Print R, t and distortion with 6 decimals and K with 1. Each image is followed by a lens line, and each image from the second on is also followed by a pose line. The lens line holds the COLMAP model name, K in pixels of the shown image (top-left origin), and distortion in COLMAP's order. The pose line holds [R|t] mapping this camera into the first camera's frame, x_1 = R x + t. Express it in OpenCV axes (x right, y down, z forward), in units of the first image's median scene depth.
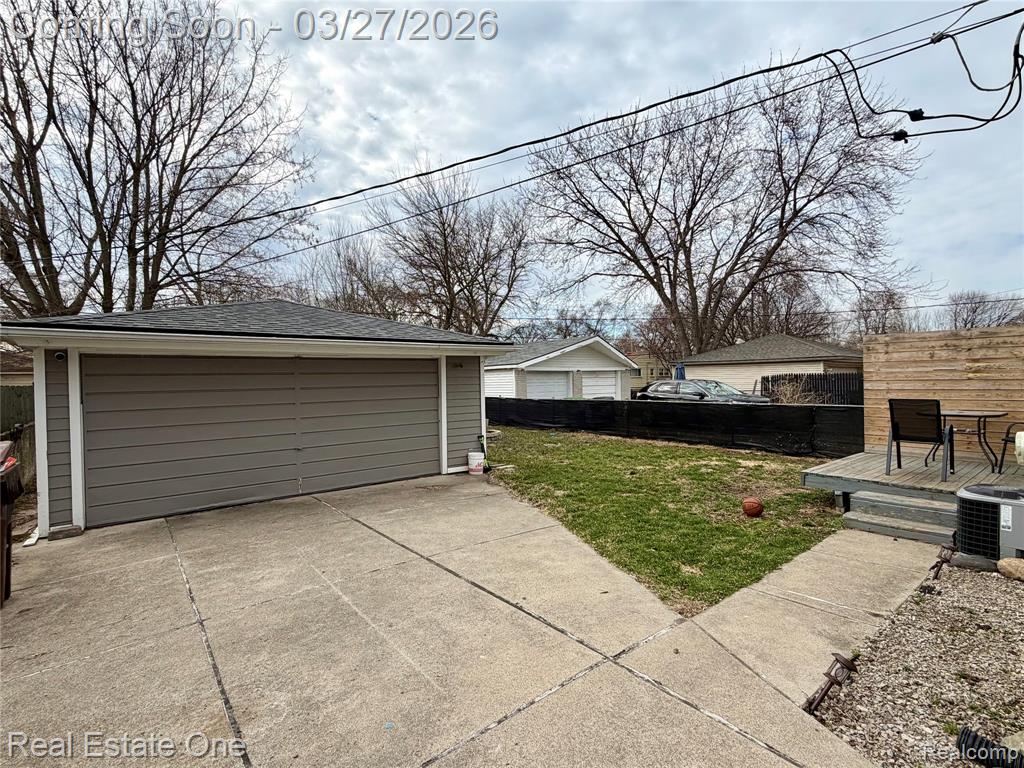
lens RADIAL K [[484.8, 0, 512.0], [0, 484.8, 384.0], [0, 0, 1]] dist [-0.001427, -0.000002]
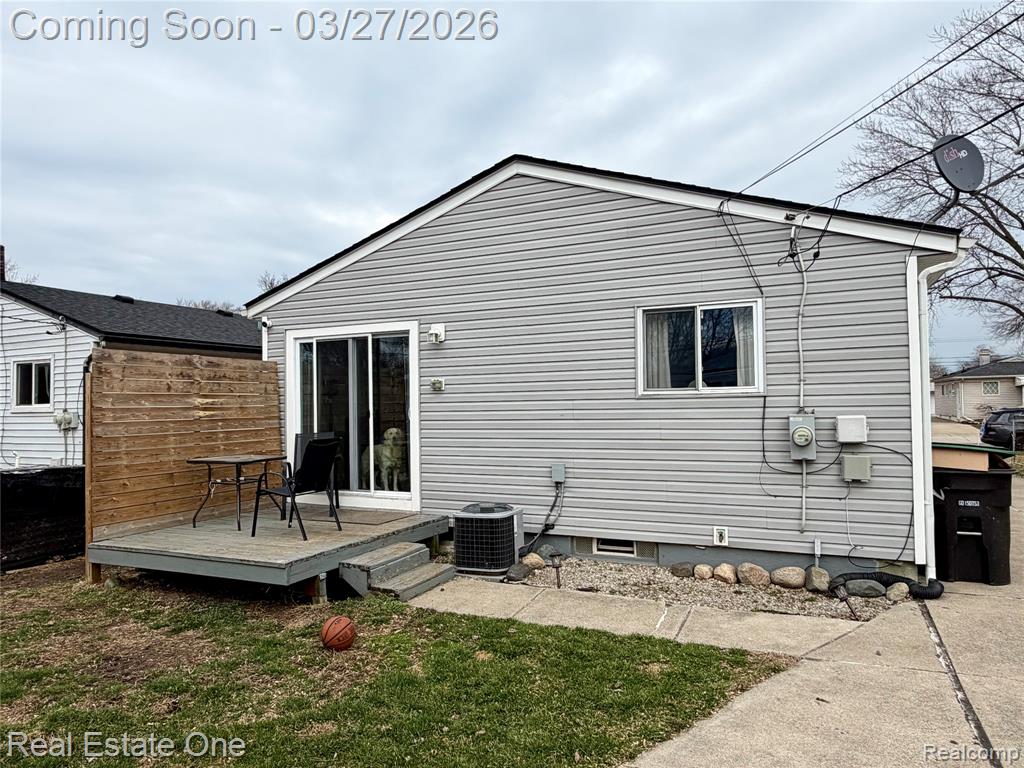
lens RADIAL K [[660.2, 0, 512.0], [0, 660.2, 384.0], [0, 0, 1]] dist [-0.009213, 0.003565]
pose [[-0.432872, 0.054453, 0.899809, -0.510878], [0.032709, 0.998465, -0.044688, -0.002782], [-0.900862, 0.010088, -0.433989, 1.853987]]
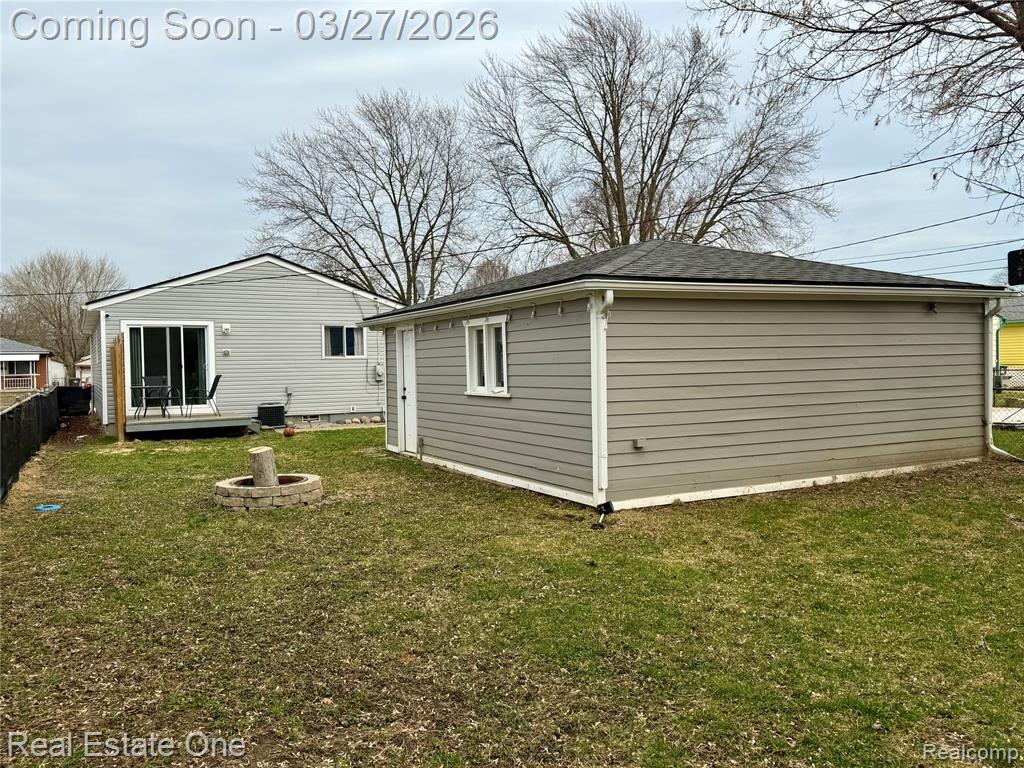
lens RADIAL K [[794.2, 0, 512.0], [0, 794.2, 384.0], [0, 0, 1]] dist [-0.000846, -0.000401]
pose [[-0.980609, 0.033703, 0.193054, -1.293099], [0.039423, 0.998888, 0.025866, 0.039857], [-0.191968, 0.032975, -0.980847, 5.375559]]
